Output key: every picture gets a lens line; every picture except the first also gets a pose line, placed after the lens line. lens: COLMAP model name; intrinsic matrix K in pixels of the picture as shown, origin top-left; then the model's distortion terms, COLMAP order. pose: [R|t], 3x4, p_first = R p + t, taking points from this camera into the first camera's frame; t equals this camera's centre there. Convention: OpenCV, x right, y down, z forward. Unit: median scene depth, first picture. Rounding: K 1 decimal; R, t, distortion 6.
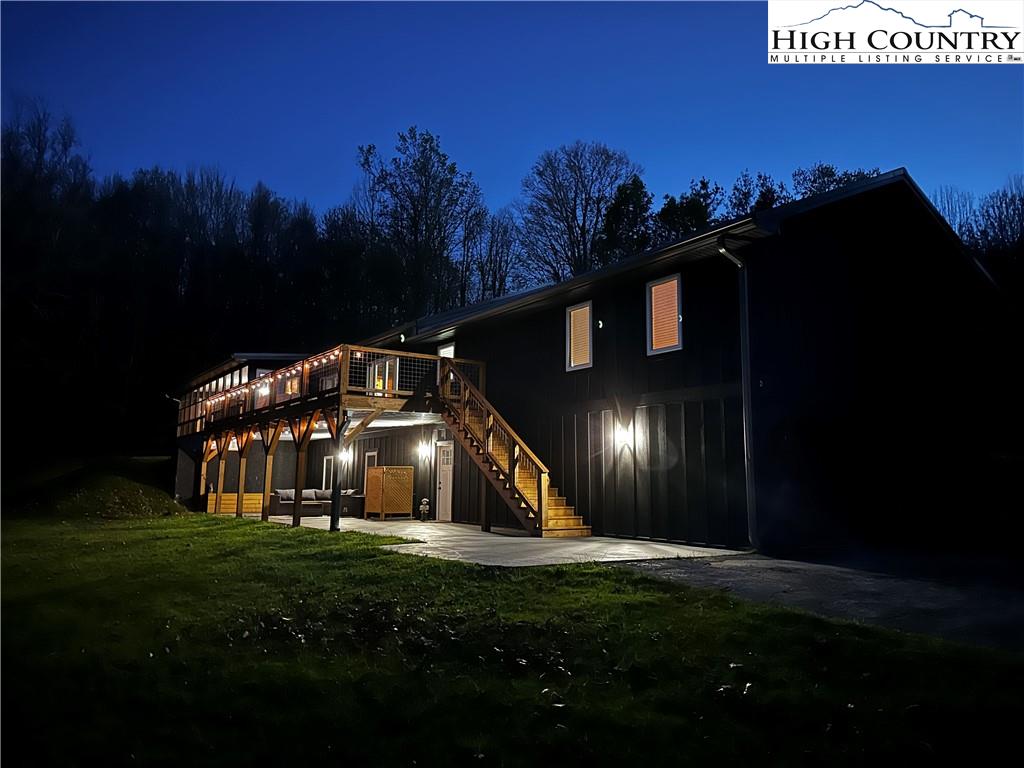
lens RADIAL K [[712.3, 0, 512.0], [0, 712.3, 384.0], [0, 0, 1]] dist [0.124025, -0.193398]
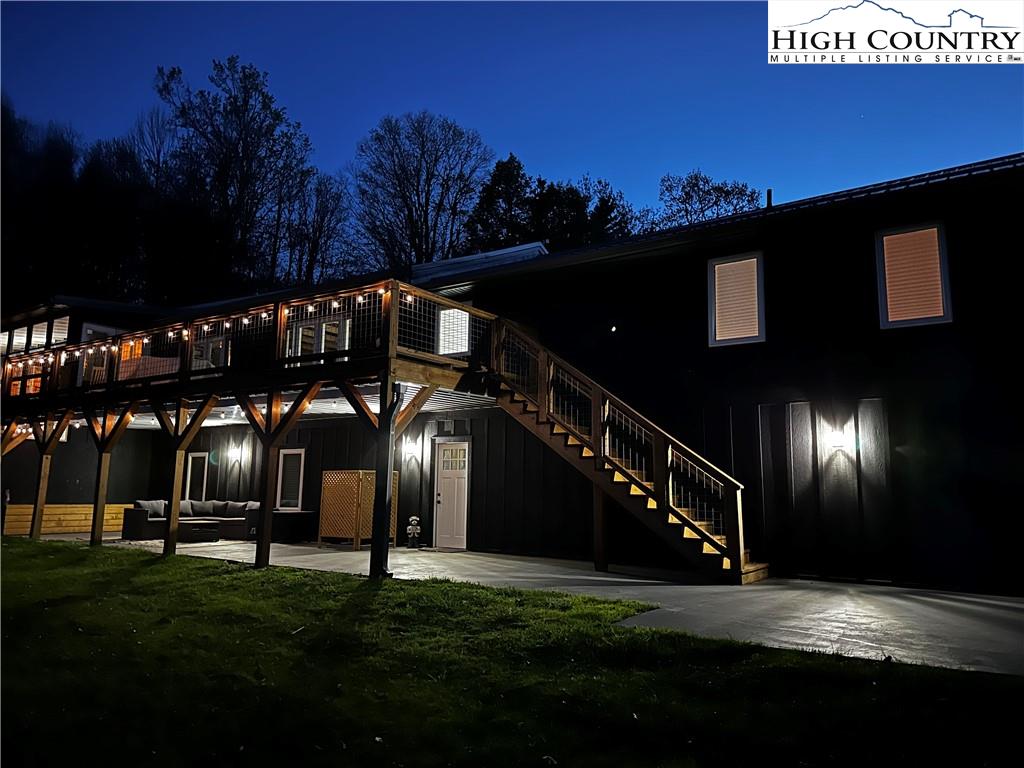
lens RADIAL K [[712.3, 0, 512.0], [0, 712.3, 384.0], [0, 0, 1]] dist [0.124025, -0.193398]
pose [[0.939917, 0.056025, 0.336774, -0.280082], [-0.055984, 0.998383, -0.009843, 0.030318], [-0.336781, -0.009603, 0.941534, 0.299145]]
